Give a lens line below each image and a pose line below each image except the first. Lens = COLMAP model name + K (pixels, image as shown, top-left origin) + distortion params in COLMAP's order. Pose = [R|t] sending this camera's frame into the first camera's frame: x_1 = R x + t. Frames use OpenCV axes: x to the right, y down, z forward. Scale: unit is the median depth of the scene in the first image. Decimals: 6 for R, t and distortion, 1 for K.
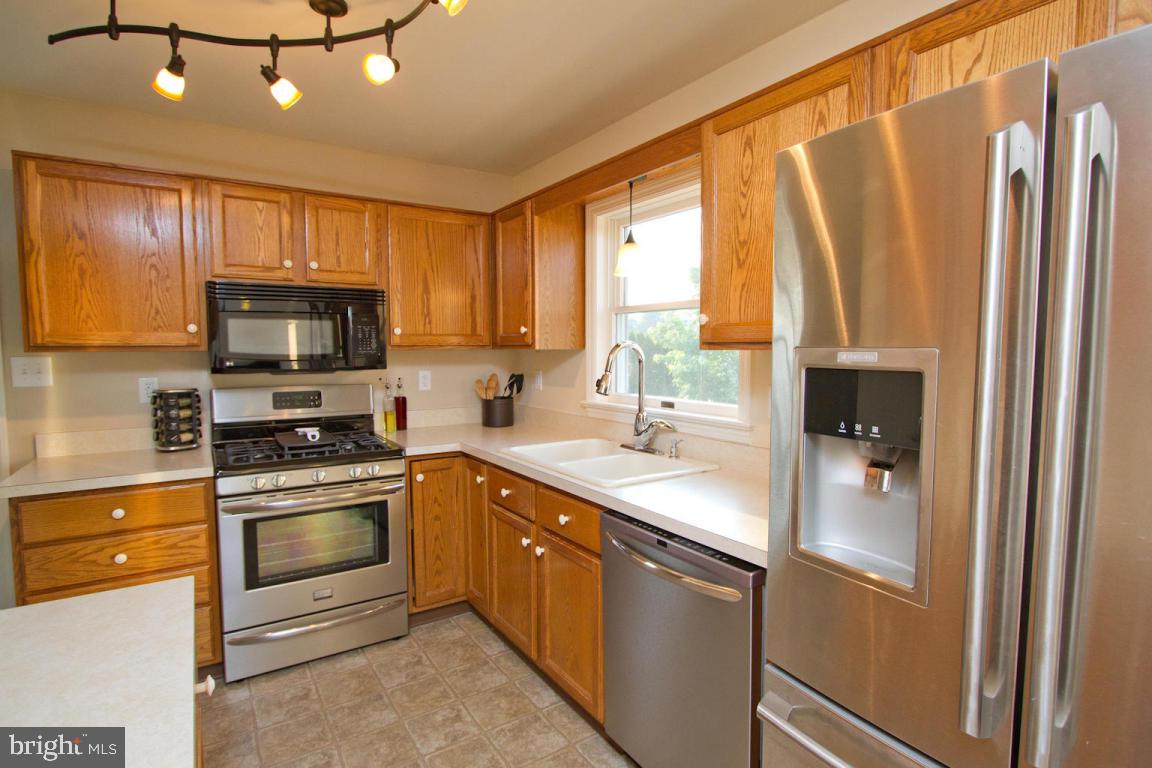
lens RADIAL K [[588.1, 0, 581.2], [0, 588.1, 386.0], [0, 0, 1]] dist [-0.003045, 0.000557]
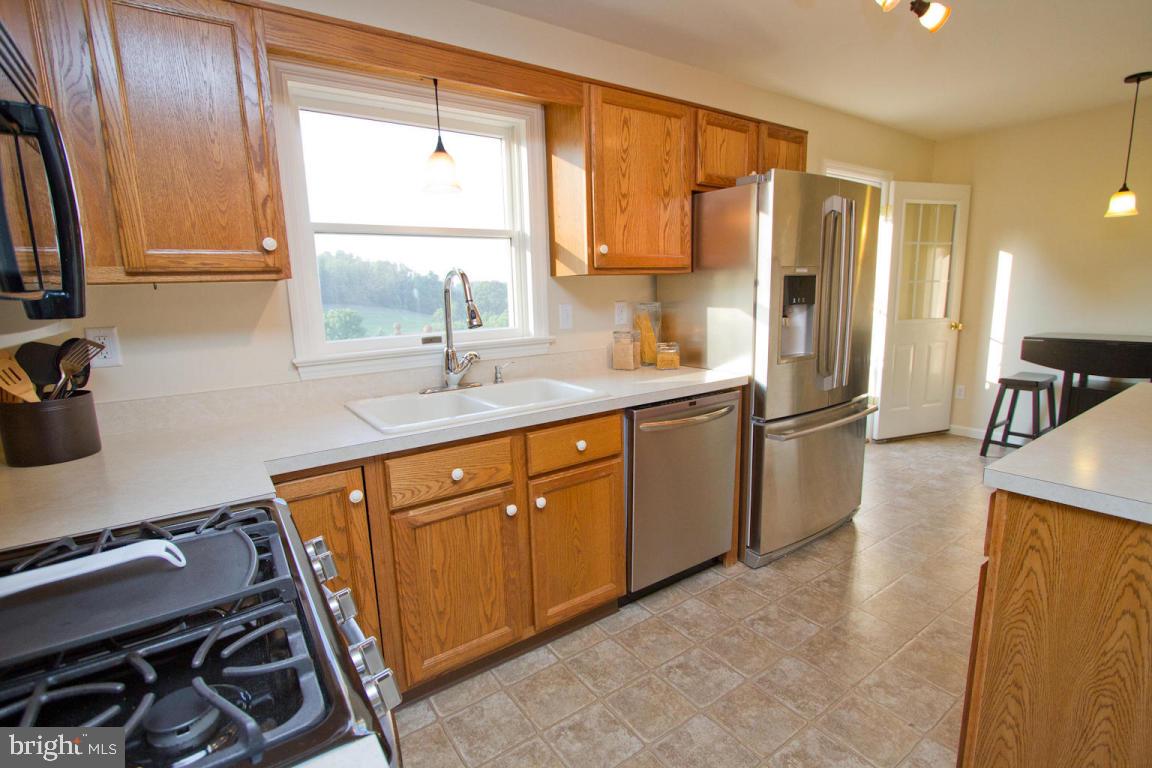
lens RADIAL K [[551.8, 0, 576.0], [0, 551.8, 384.0], [0, 0, 1]] dist [-0.003987, -0.000760]
pose [[-0.037449, -0.166173, 0.985385, -0.805295], [0.096817, 0.980835, 0.169085, -0.027372], [-0.994597, 0.101734, -0.020643, 0.882711]]
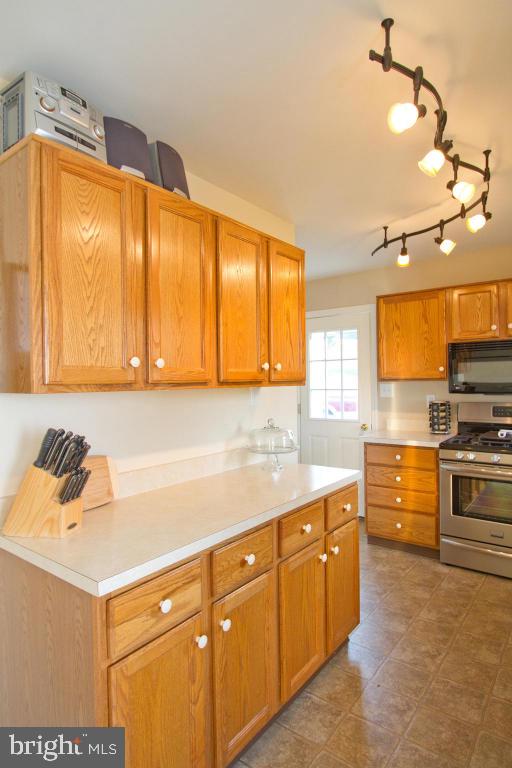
lens RADIAL K [[447.9, 0, 256.0], [0, 447.9, 384.0], [0, 0, 1]] dist [0.001155, 0.000222]
pose [[0.335927, 0.004602, -0.941877, 0.505254], [-0.049730, 0.998680, -0.012858, -0.002007], [0.940574, 0.051159, 0.335713, -0.039541]]
